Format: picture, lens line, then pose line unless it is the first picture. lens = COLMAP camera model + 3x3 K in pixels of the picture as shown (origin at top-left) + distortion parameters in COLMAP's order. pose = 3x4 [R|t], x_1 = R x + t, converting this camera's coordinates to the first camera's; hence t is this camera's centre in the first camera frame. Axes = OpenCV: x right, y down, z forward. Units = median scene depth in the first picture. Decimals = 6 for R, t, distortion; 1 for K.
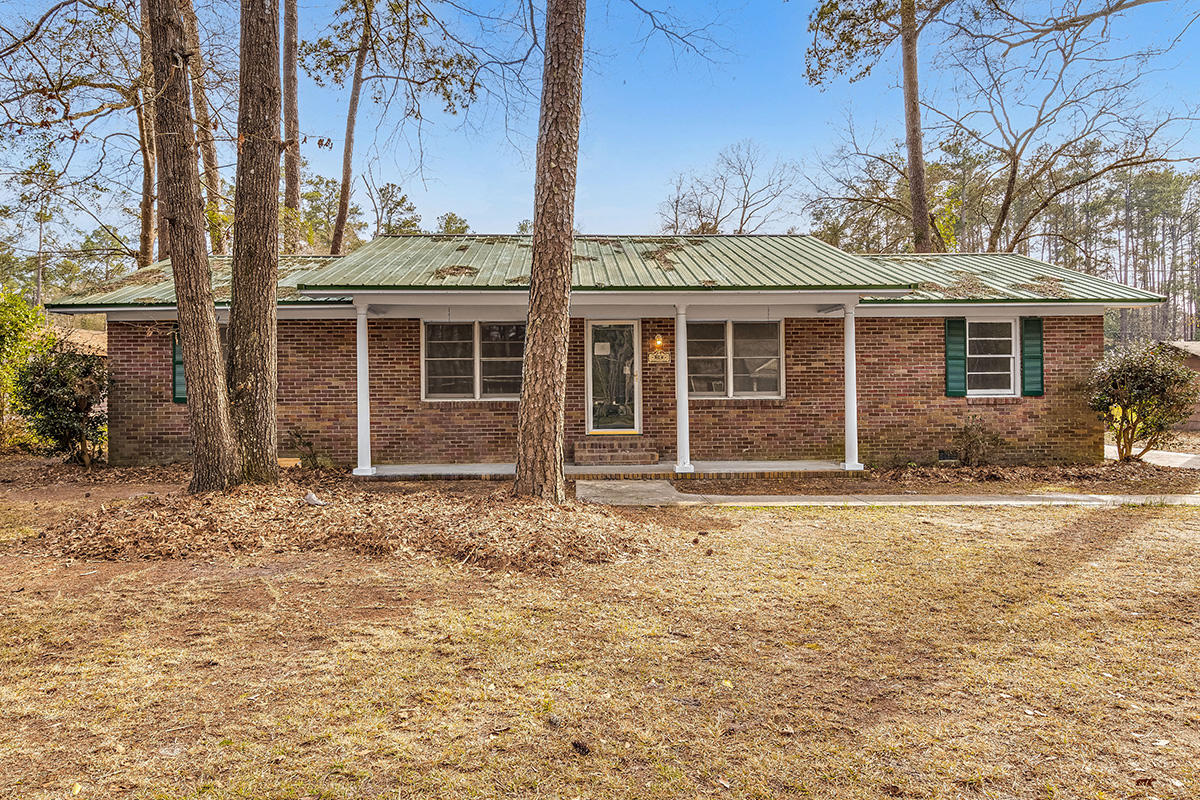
lens RADIAL K [[780.1, 0, 605.2], [0, 780.1, 387.5], [0, 0, 1]] dist [0.006442, 0.001565]
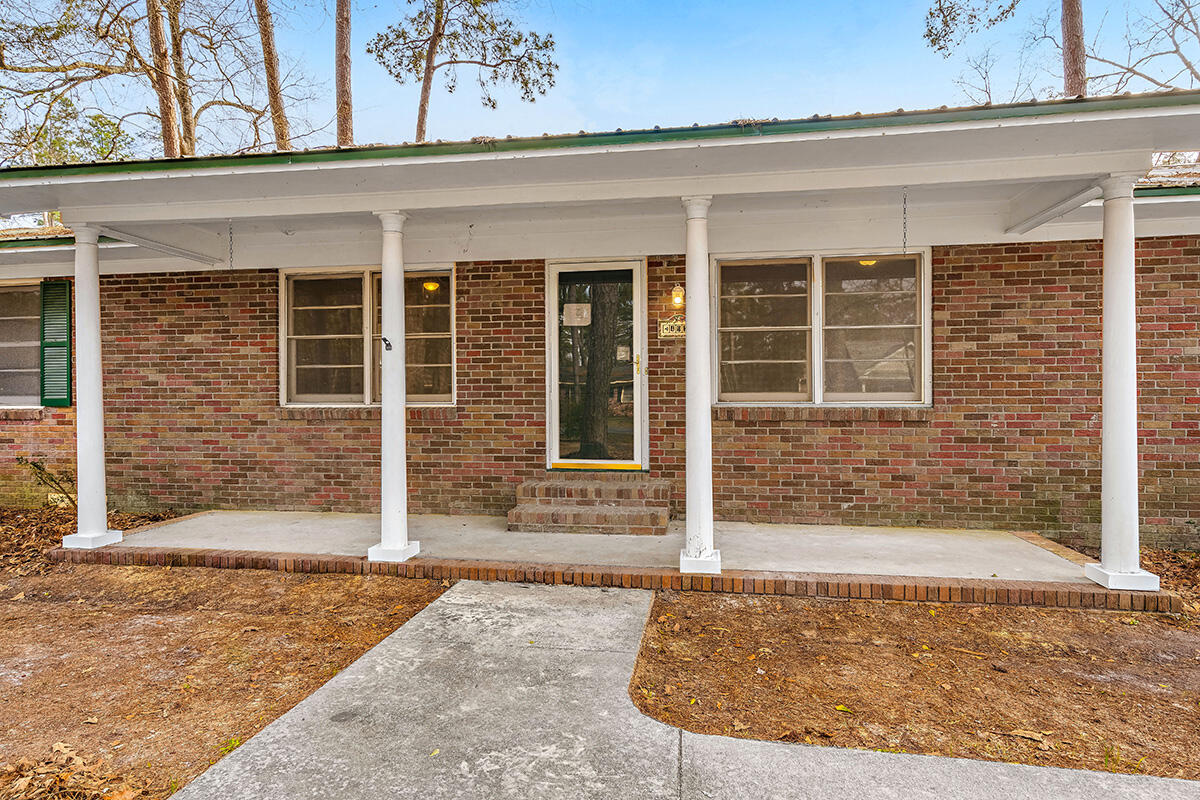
lens RADIAL K [[649.4, 0, 600.0], [0, 649.4, 400.0], [0, 0, 1]] dist [0.006680, 0.001641]
pose [[0.981159, 0.005429, -0.193127, 0.102229], [-0.002425, 0.999872, 0.015789, 0.003878], [0.193188, -0.015023, 0.981047, 0.549002]]
